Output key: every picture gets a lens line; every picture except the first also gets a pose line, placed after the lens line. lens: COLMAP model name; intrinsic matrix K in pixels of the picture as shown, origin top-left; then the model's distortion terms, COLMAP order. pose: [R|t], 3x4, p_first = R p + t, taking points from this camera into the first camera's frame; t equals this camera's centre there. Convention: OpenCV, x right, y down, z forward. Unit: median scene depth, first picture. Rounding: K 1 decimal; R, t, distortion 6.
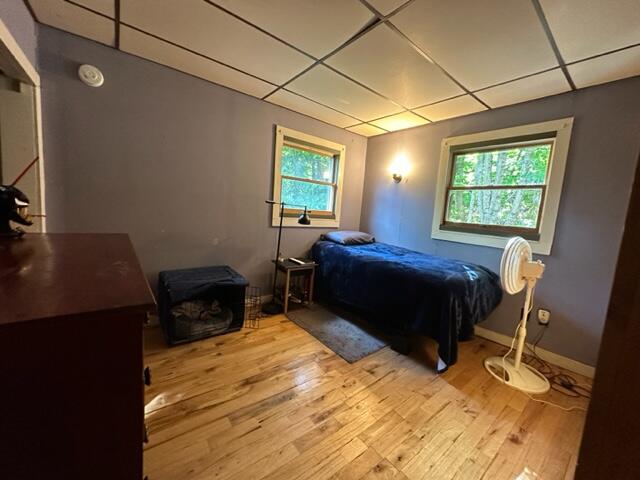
lens RADIAL K [[256.0, 0, 320.5], [0, 256.0, 239.1], [0, 0, 1]] dist [-0.001648, 0.000420]
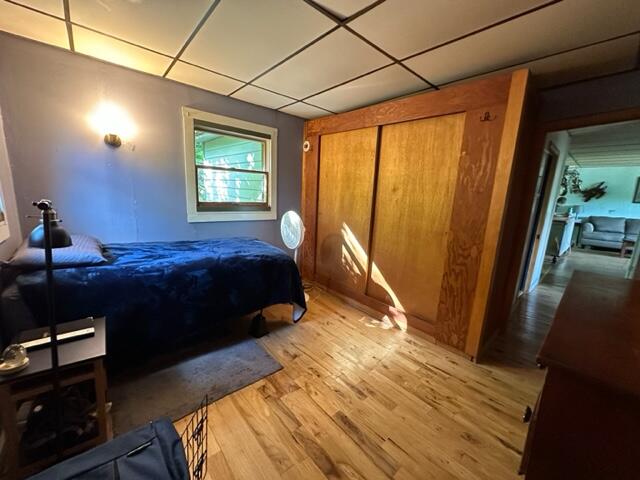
lens RADIAL K [[256.0, 0, 320.1], [0, 256.0, 240.5], [0, 0, 1]] dist [-0.001648, 0.000420]
pose [[-0.054592, -0.250417, 0.966598, -0.683997], [0.074434, 0.964327, 0.254033, -0.198471], [-0.995730, 0.085816, -0.034005, 0.852431]]
